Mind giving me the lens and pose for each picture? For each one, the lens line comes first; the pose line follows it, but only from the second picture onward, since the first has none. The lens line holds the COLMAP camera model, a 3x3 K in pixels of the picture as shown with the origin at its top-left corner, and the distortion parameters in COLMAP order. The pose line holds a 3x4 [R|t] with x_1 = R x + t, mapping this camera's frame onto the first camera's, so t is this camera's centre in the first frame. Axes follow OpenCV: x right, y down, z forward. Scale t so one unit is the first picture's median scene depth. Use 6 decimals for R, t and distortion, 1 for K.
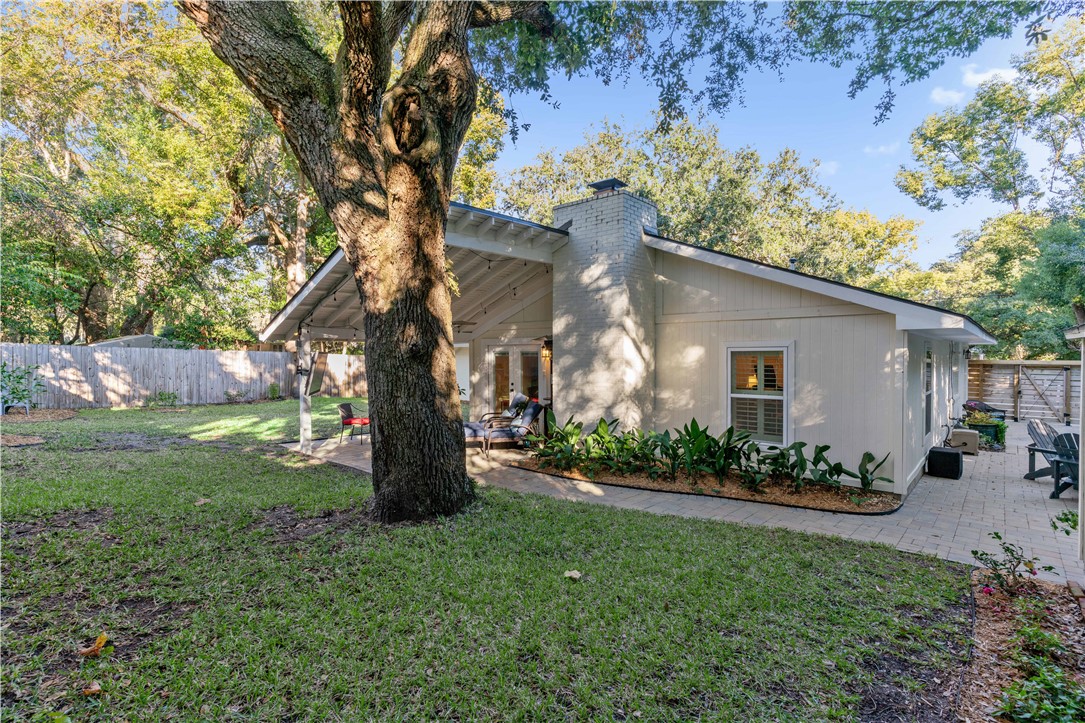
lens RADIAL K [[515.1, 0, 541.7], [0, 515.1, 356.8], [0, 0, 1]] dist [0.004347, 0.000366]
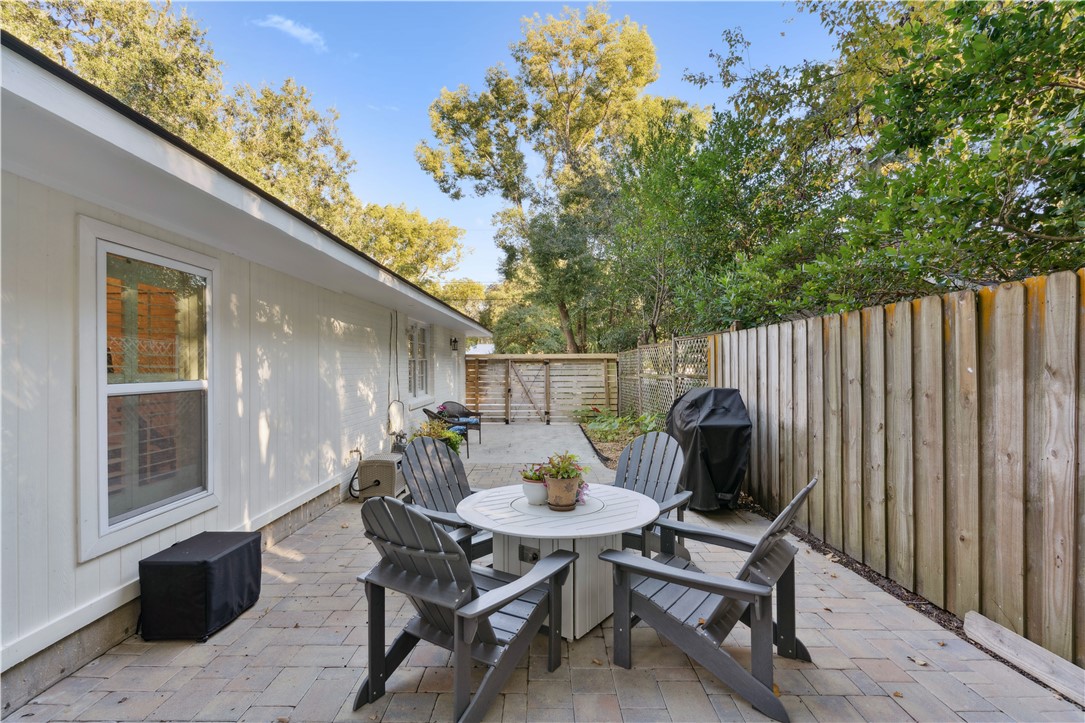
lens RADIAL K [[515.1, 0, 543.9], [0, 515.1, 360.0], [0, 0, 1]] dist [0.004347, 0.000366]
pose [[0.743283, 0.005115, 0.668958, 0.284834], [0.007884, 0.999834, -0.016405, 0.023604], [-0.668931, 0.017467, 0.743119, 0.230091]]
